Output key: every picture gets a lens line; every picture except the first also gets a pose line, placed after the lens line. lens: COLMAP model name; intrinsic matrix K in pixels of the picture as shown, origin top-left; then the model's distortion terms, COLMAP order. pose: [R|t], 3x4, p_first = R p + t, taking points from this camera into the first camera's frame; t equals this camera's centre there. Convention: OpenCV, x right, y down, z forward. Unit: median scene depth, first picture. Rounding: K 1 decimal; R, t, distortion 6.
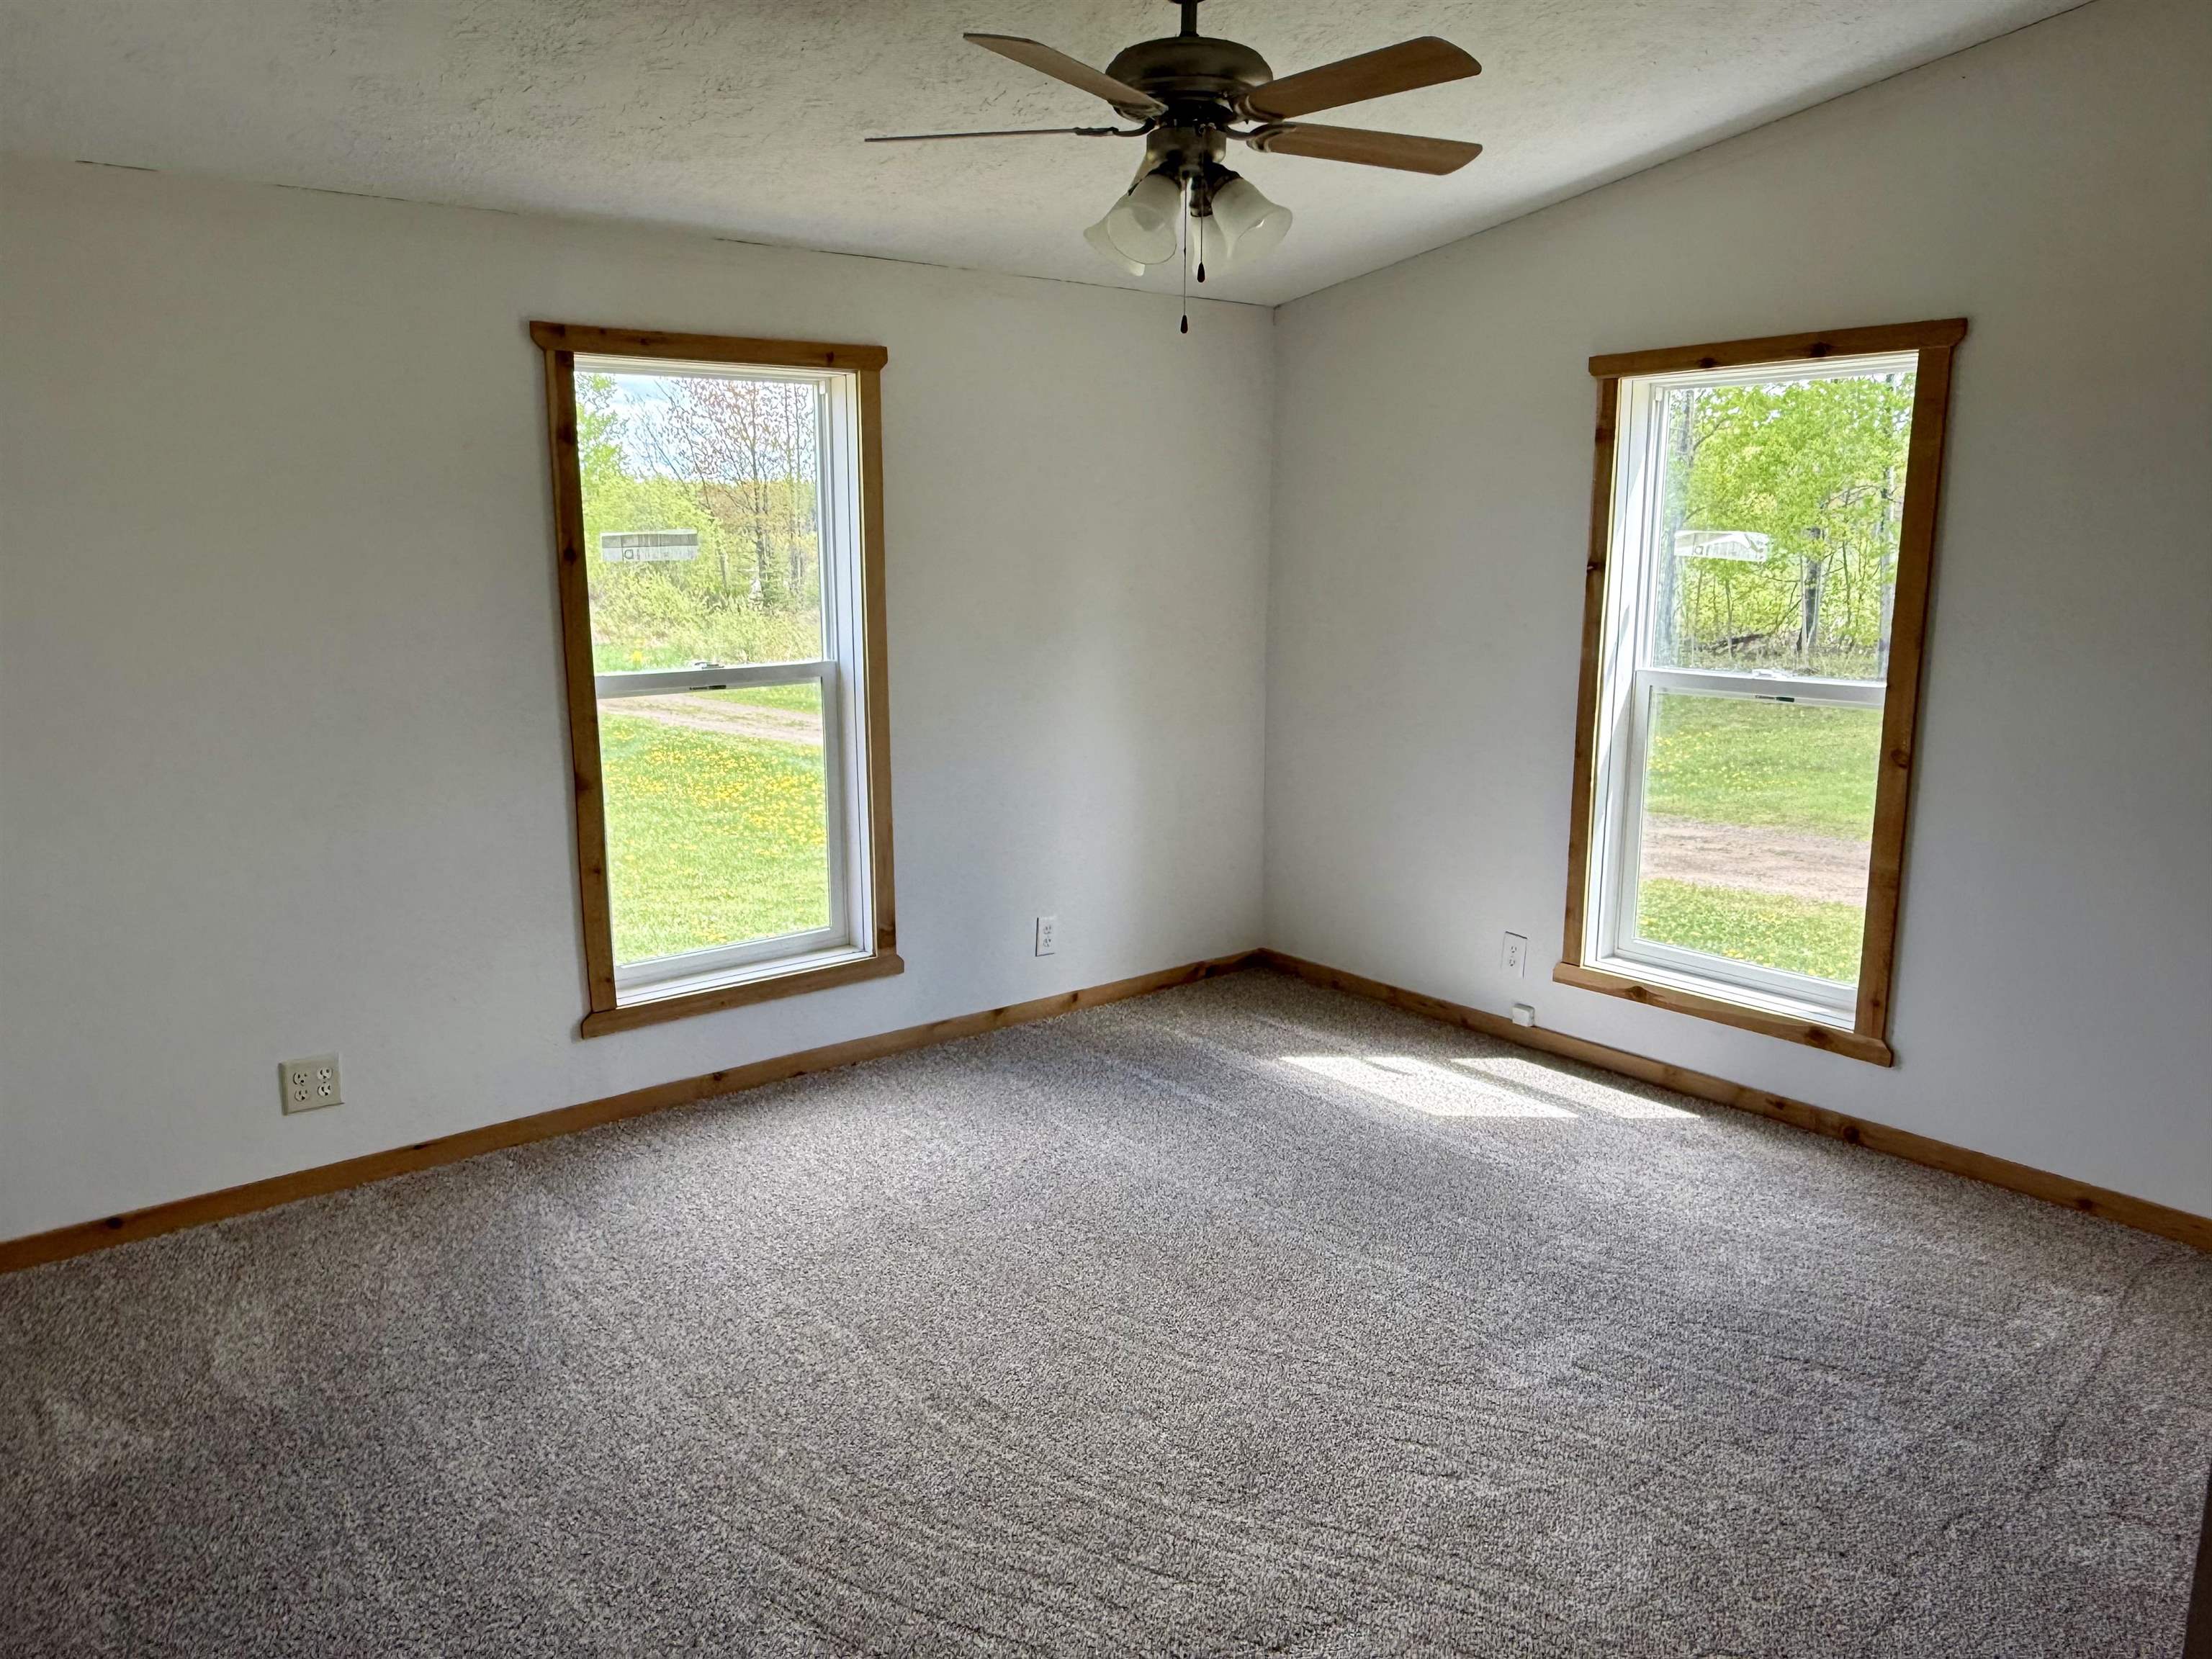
lens RADIAL K [[1532.6, 0, 1106.0], [0, 1532.6, 829.5], [0, 0, 1]] dist [-0.001056, -0.004117]
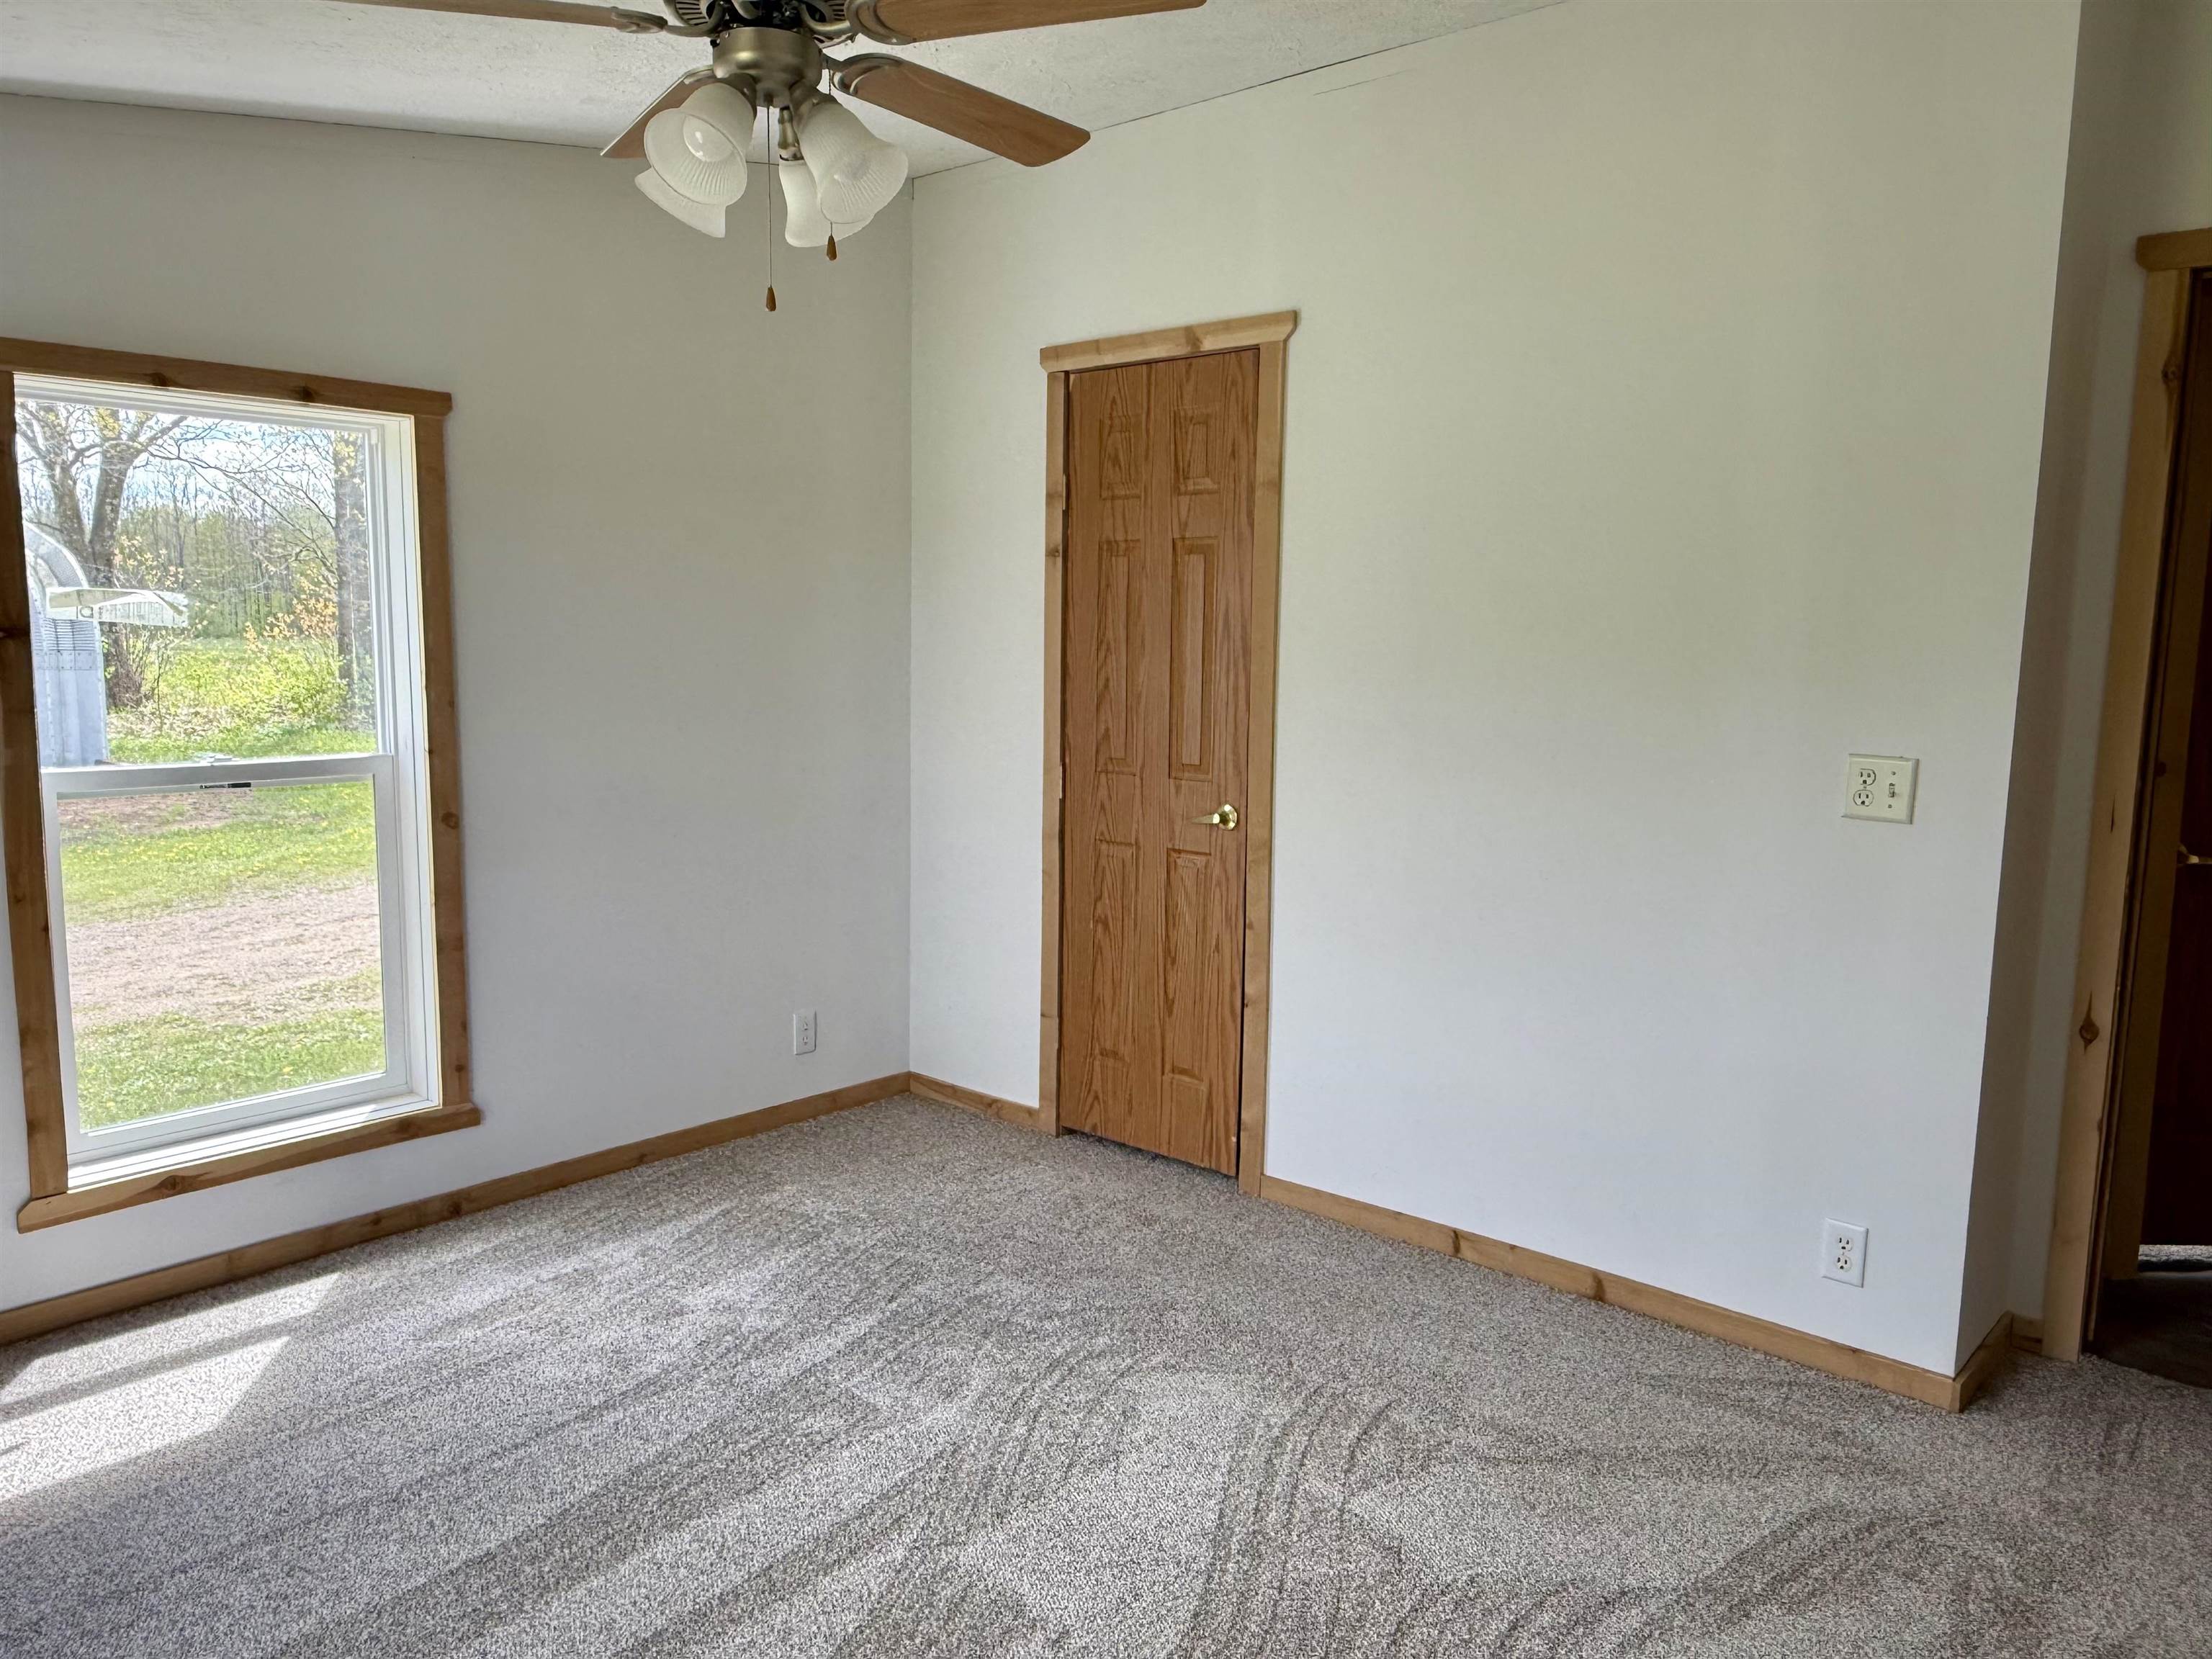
lens RADIAL K [[1532.6, 0, 1106.0], [0, 1532.6, 829.5], [0, 0, 1]] dist [-0.001056, -0.004117]
pose [[-0.165281, -0.125663, 0.978208, -0.483604], [0.177008, 0.971964, 0.154769, -0.108153], [-0.970232, 0.198731, -0.138404, 0.652465]]
